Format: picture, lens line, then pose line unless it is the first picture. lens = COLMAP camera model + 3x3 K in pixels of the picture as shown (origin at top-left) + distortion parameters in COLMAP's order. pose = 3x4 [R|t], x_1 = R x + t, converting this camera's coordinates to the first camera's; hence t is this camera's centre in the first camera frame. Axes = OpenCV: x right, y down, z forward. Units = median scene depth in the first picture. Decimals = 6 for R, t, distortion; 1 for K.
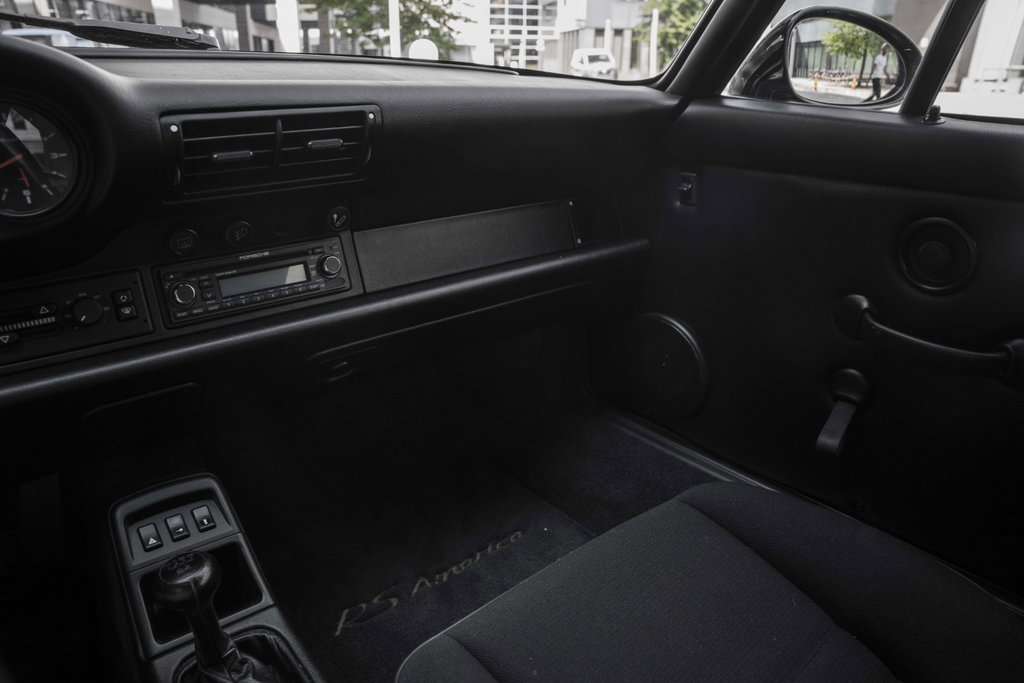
lens RADIAL K [[696.3, 0, 512.0], [0, 696.3, 341.5], [0, 0, 1]] dist [-0.178921, 0.120406]
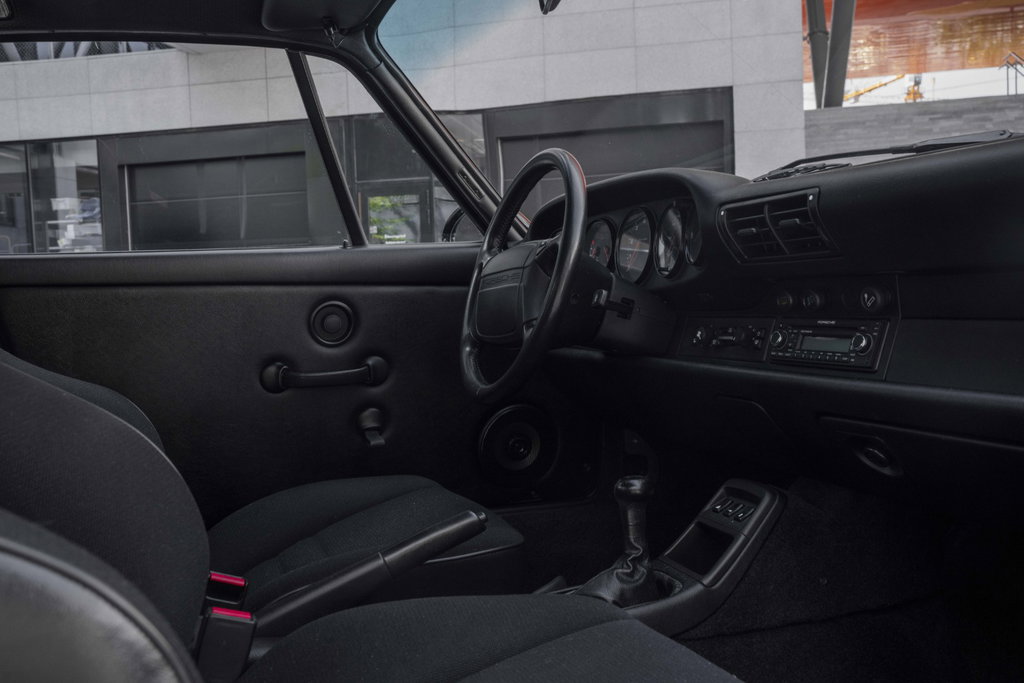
lens RADIAL K [[948.5, 0, 512.0], [0, 948.5, 341.5], [0, 0, 1]] dist [0.007930, 0.016232]
pose [[-0.334848, 0.034320, -0.941647, 1.395353], [-0.341405, 0.927016, 0.155189, -0.169729], [0.878248, 0.373448, -0.298692, 1.051298]]
